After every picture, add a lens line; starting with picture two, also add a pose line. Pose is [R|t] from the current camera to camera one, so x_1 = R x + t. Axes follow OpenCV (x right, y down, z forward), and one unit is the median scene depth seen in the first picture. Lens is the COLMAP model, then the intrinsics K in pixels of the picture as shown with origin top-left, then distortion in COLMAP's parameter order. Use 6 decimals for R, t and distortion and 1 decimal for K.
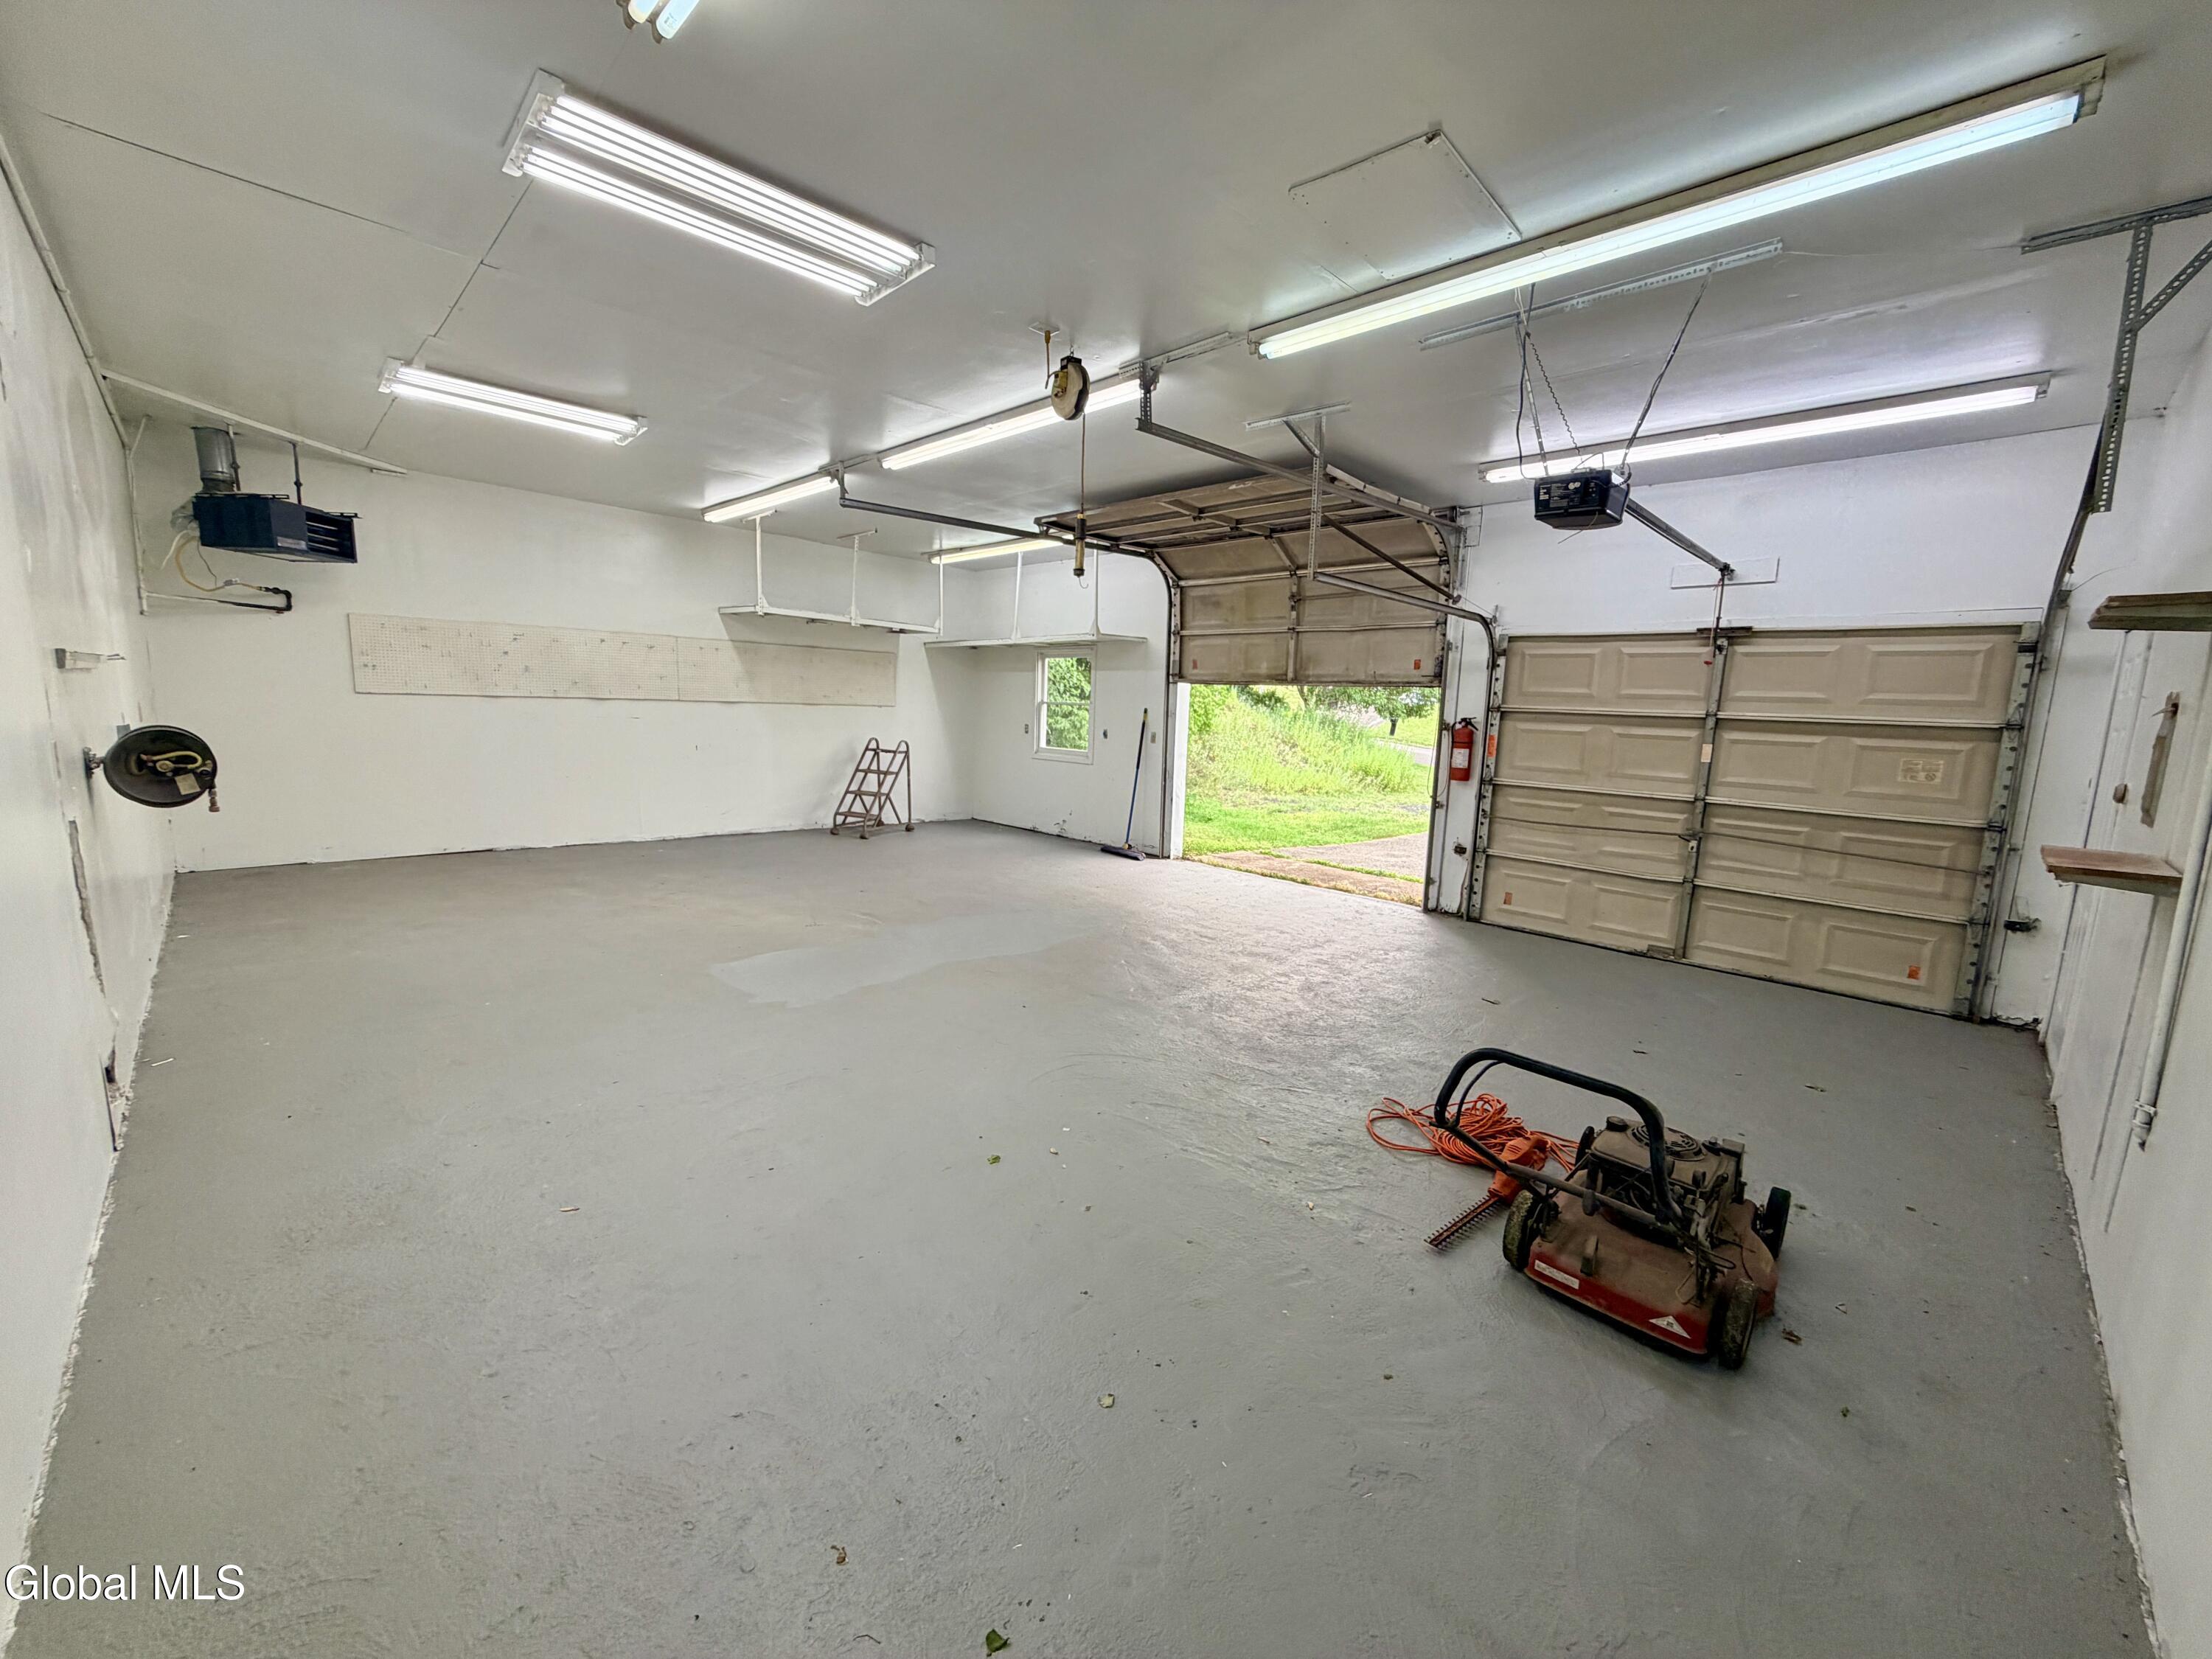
lens RADIAL K [[881.0, 0, 1103.9], [0, 881.0, 828.6], [0, 0, 1]] dist [0.001697, -0.000052]
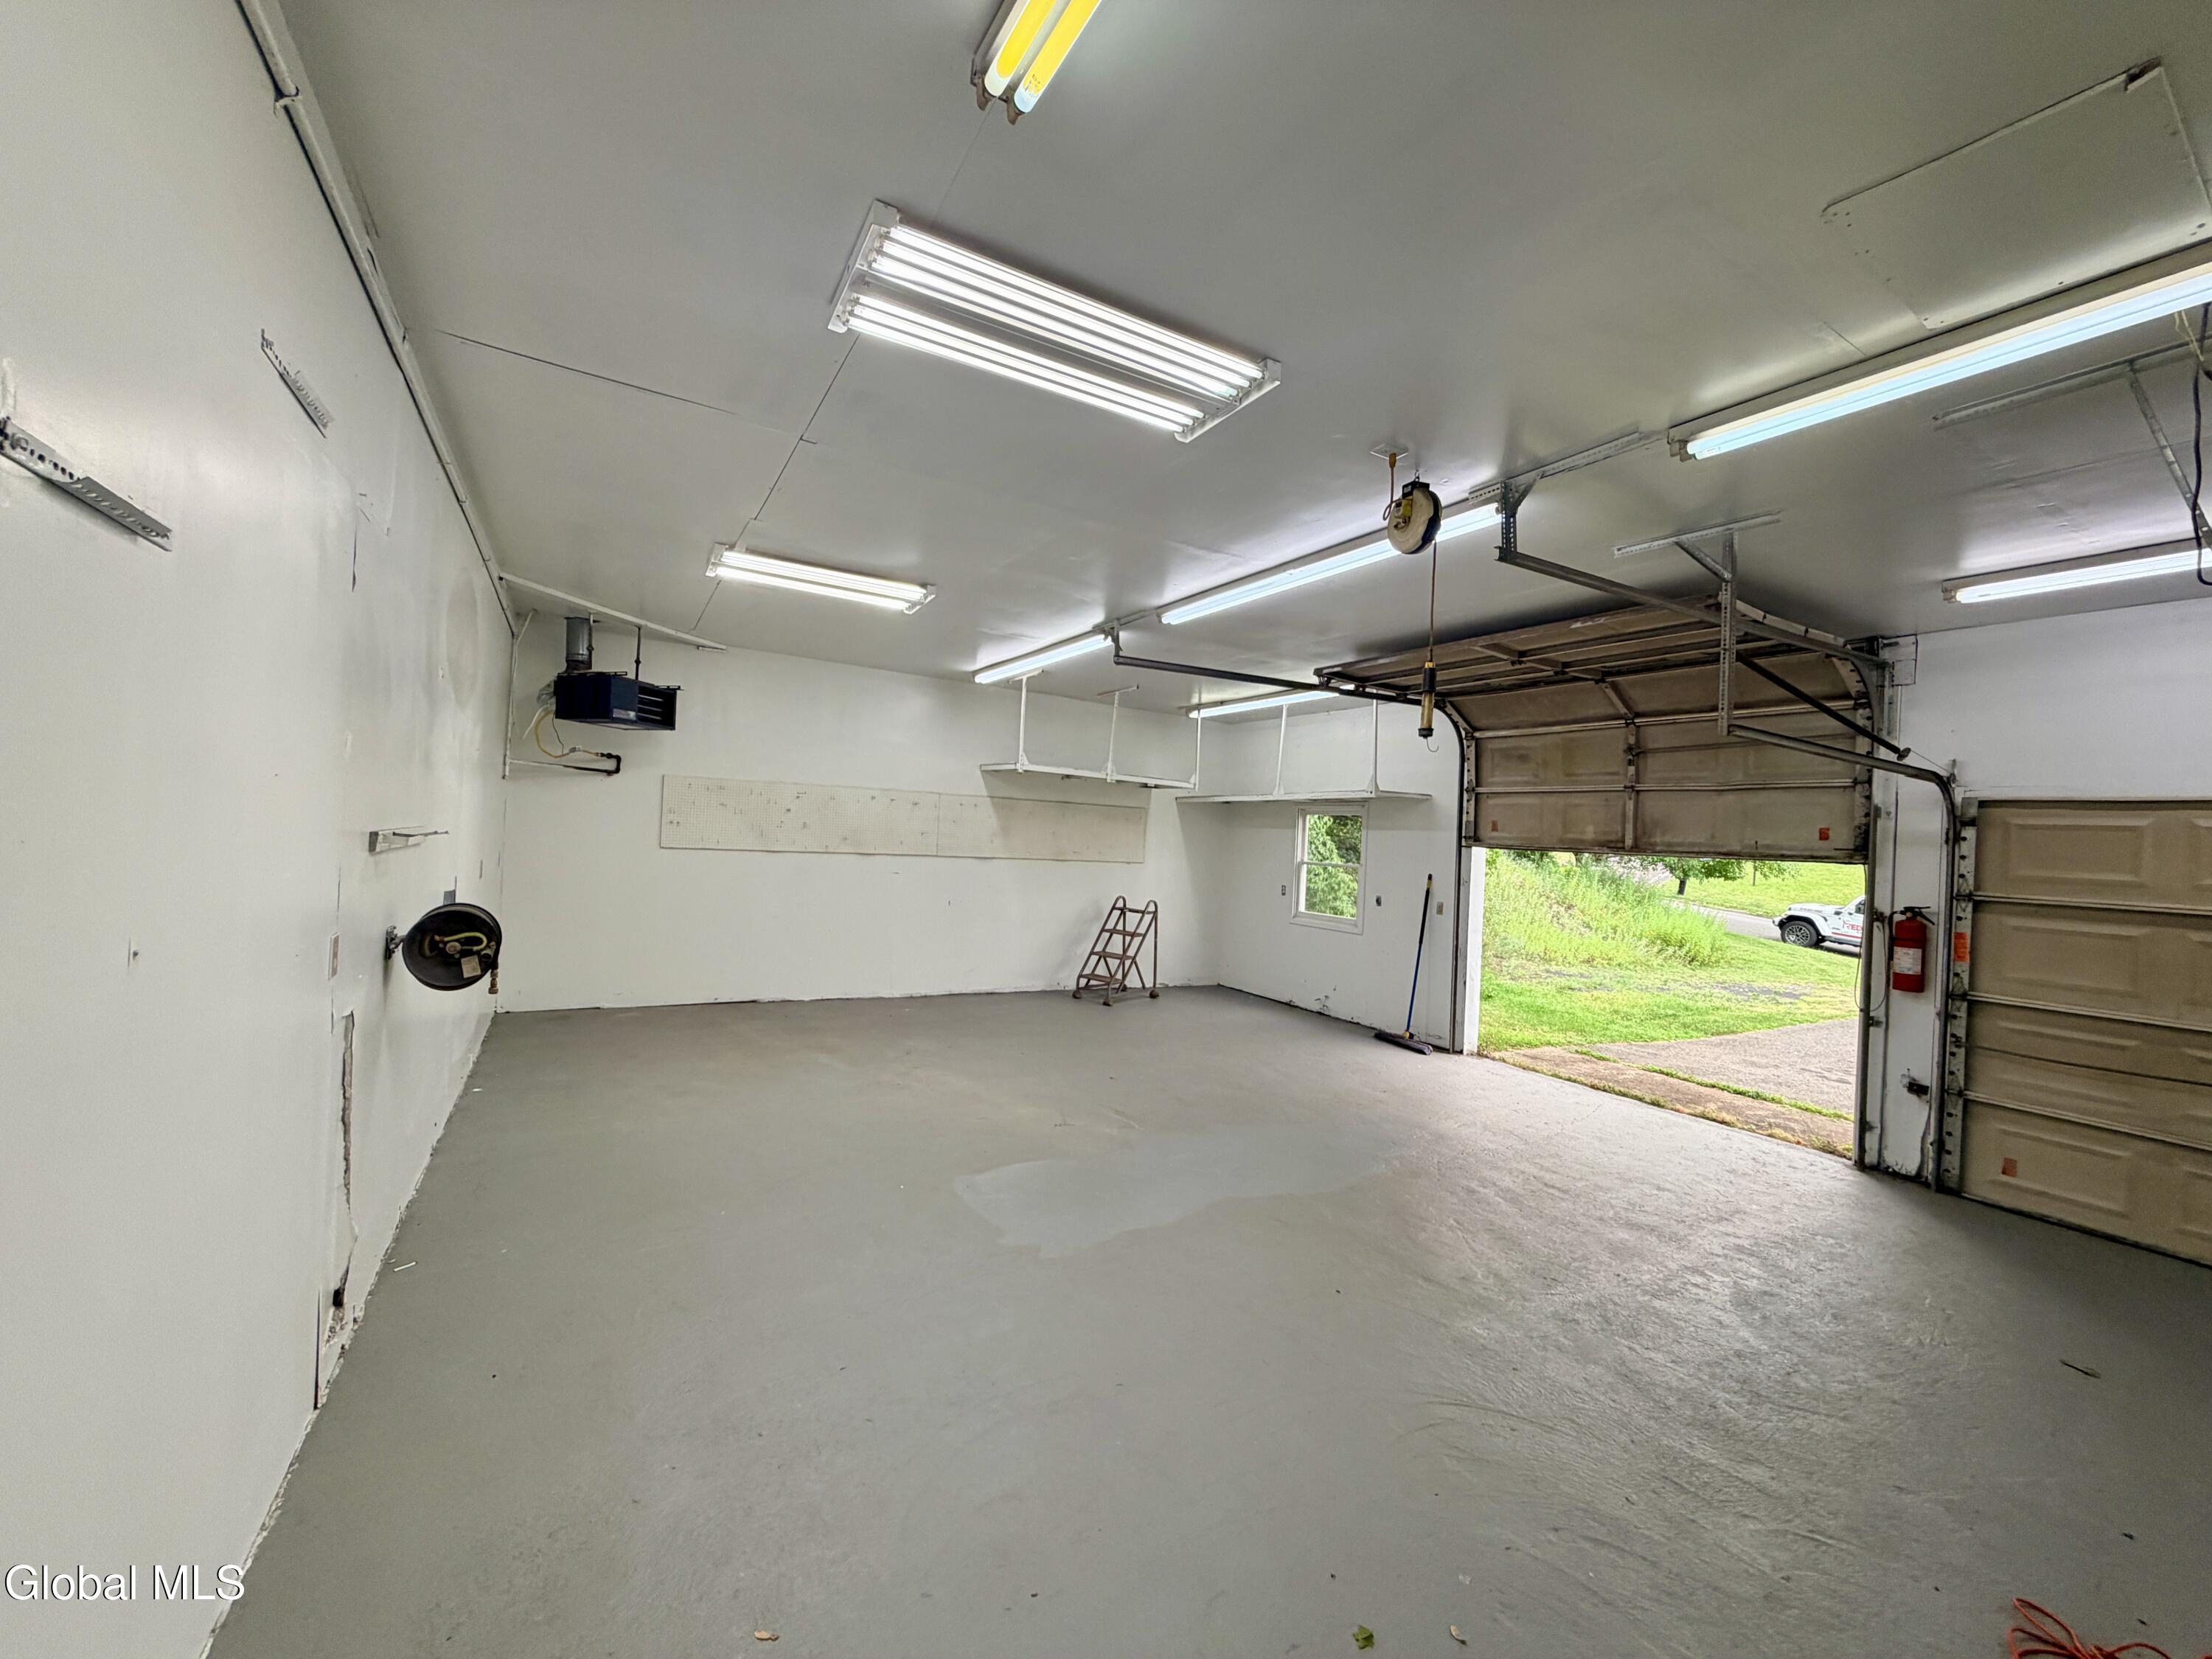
lens RADIAL K [[881.0, 0, 1103.9], [0, 881.0, 828.6], [0, 0, 1]] dist [0.001697, -0.000052]
pose [[0.969099, 0.011229, -0.246416, -0.071124], [-0.050626, 0.986752, -0.154135, -0.042681], [0.241420, 0.161847, 0.956829, 0.114776]]
